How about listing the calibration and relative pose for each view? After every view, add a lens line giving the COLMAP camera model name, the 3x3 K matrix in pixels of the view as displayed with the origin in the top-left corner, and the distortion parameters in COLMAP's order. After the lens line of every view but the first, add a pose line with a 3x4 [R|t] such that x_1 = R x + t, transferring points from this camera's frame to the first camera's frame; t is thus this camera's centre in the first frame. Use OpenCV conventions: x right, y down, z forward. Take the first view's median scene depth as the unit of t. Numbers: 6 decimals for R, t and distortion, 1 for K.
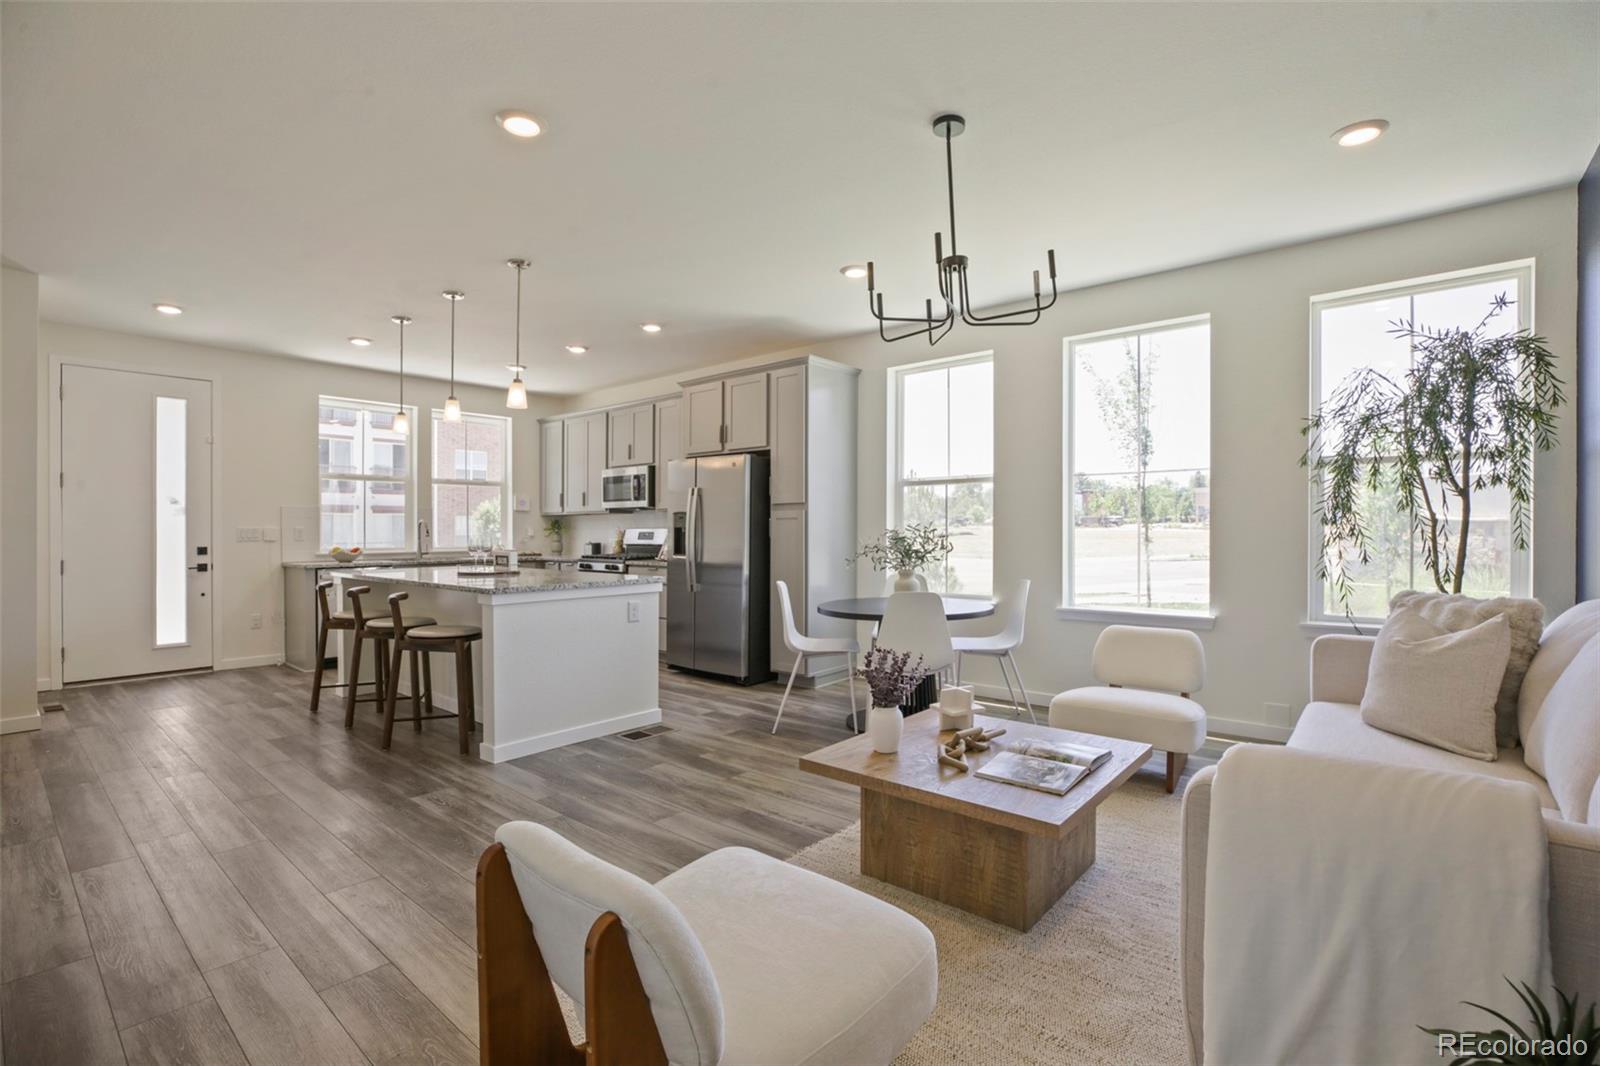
lens RADIAL K [[730.6, 0, 838.4], [0, 730.6, 535.4], [0, 0, 1]] dist [-0.033798, 0.004593]
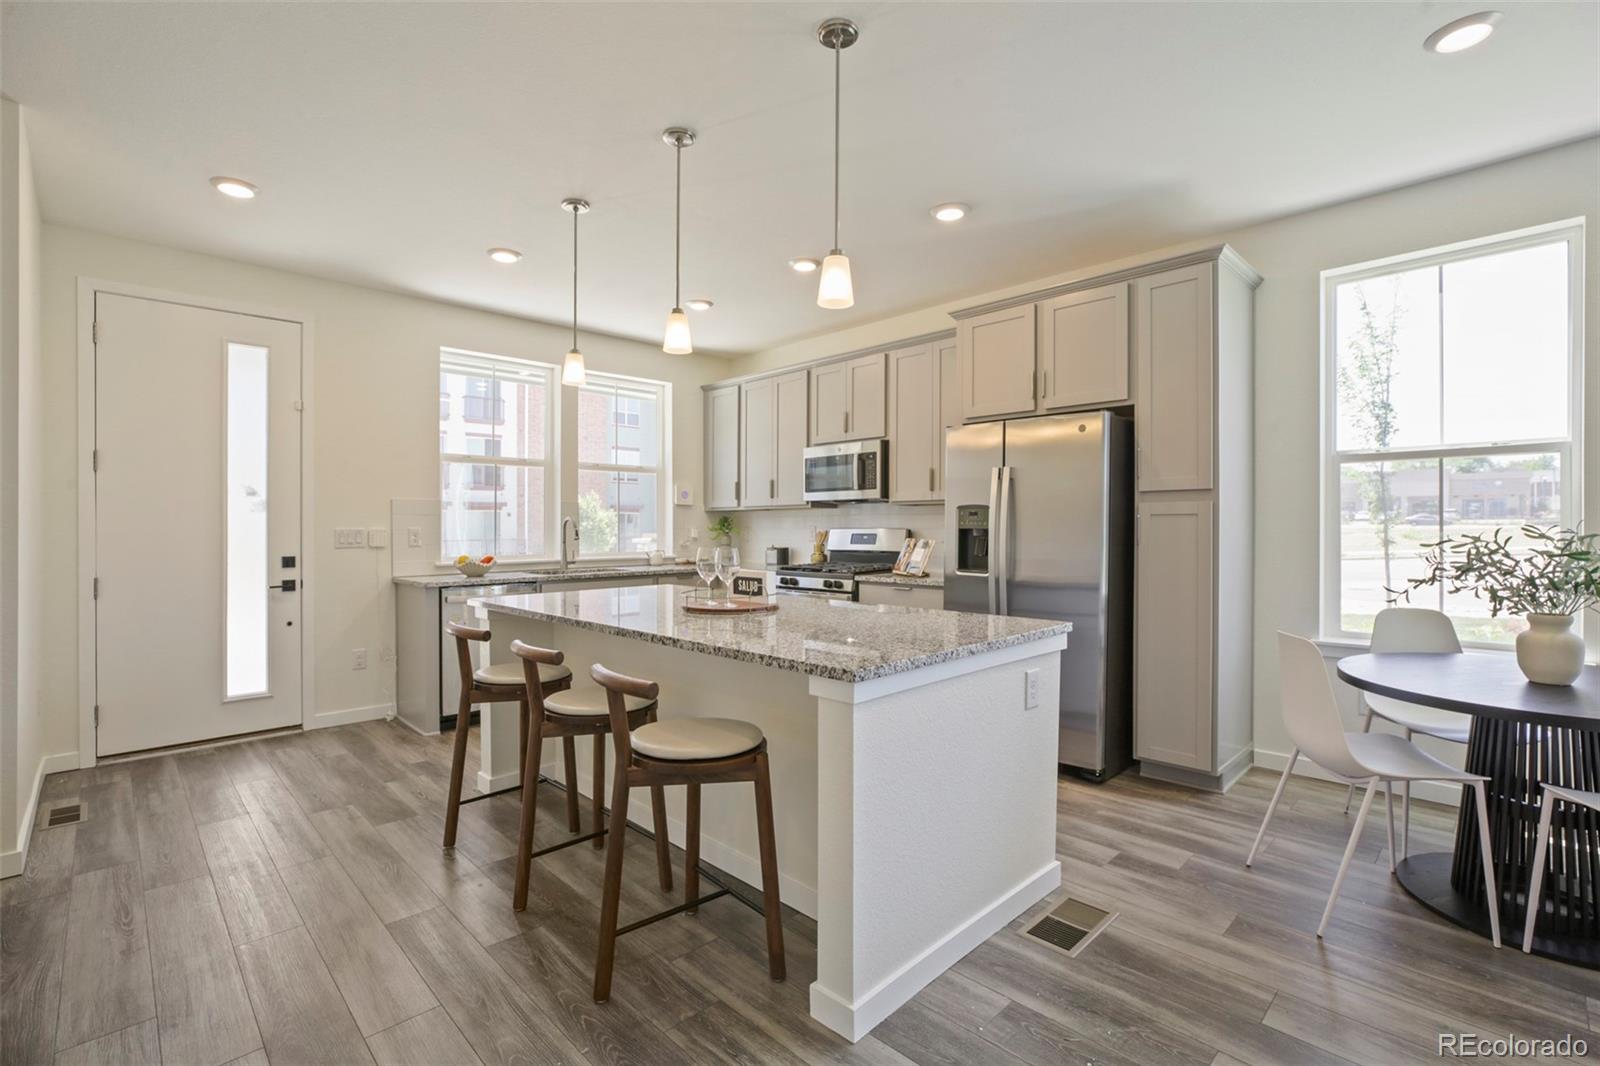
lens RADIAL K [[734.8, 0, 815.6], [0, 734.8, 526.3], [0, 0, 1]] dist [-0.022048, 0.001249]
pose [[0.993432, -0.000963, -0.114421, -0.284211], [0.000220, 0.999979, -0.006508, -0.008982], [0.114425, 0.006440, 0.993411, 0.336528]]
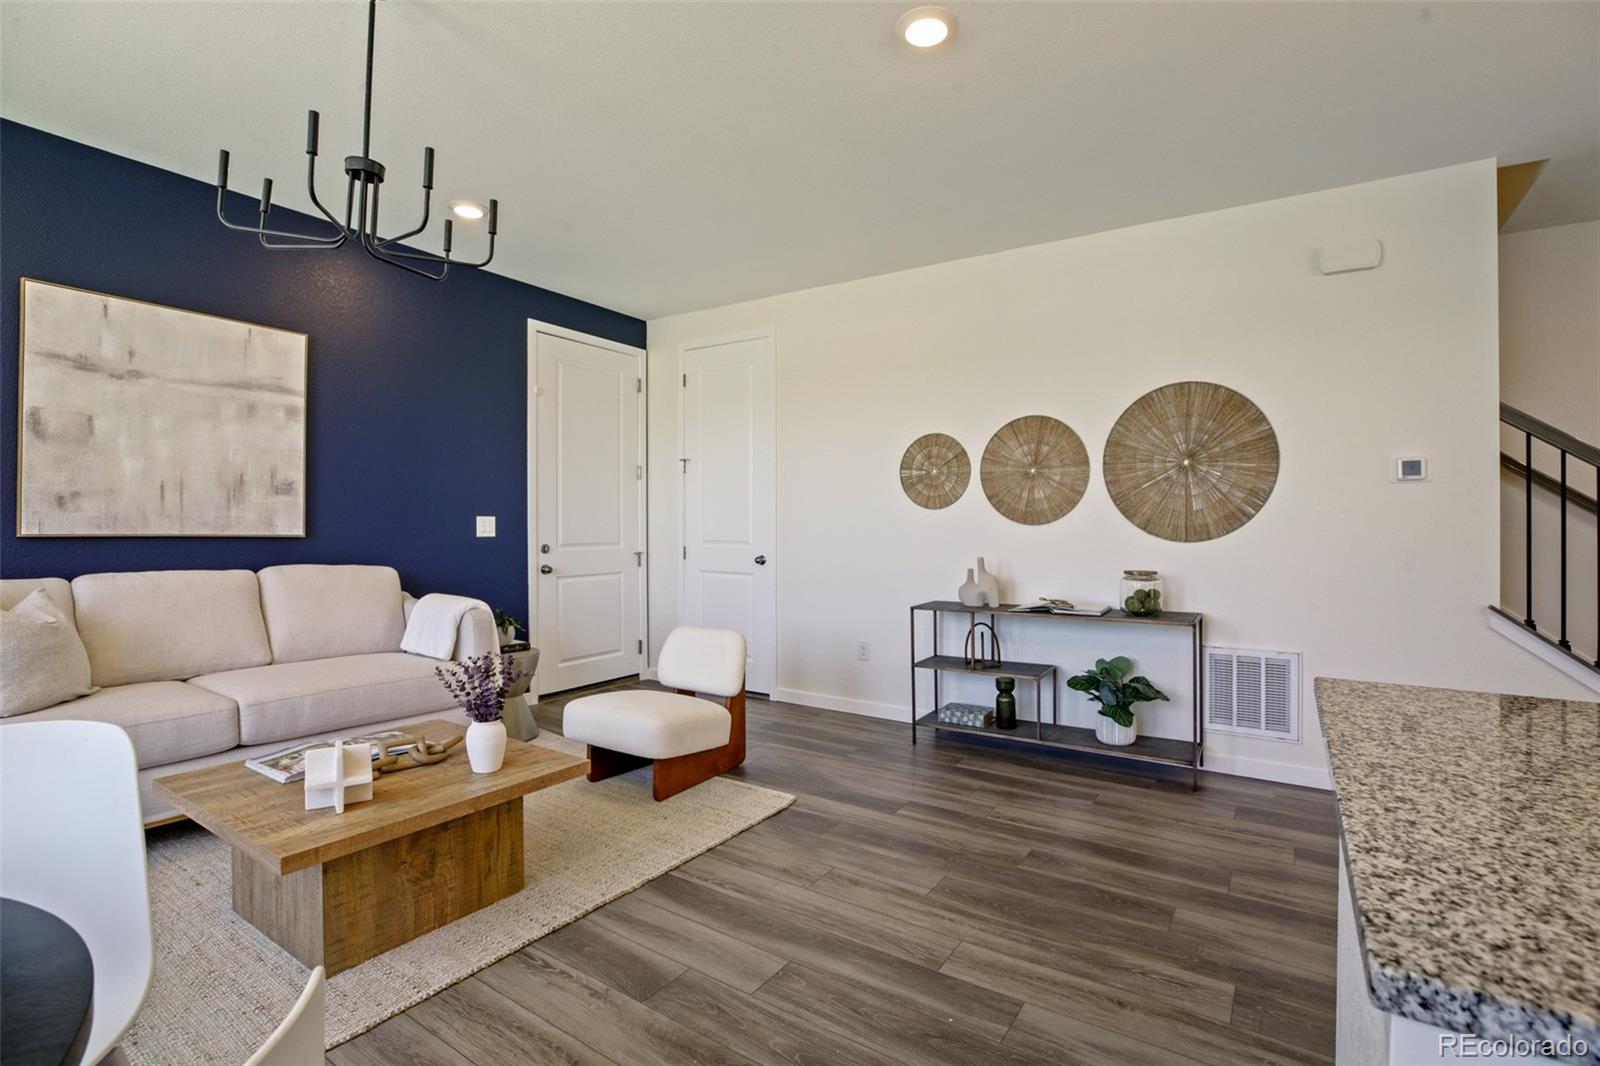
lens RADIAL K [[734.8, 0, 815.6], [0, 734.8, 526.3], [0, 0, 1]] dist [-0.022048, 0.001249]
pose [[-0.996500, -0.003583, -0.083517, -0.115325], [-0.004105, 0.999973, 0.006085, -0.004134], [0.083493, 0.006406, -0.996488, 0.859830]]
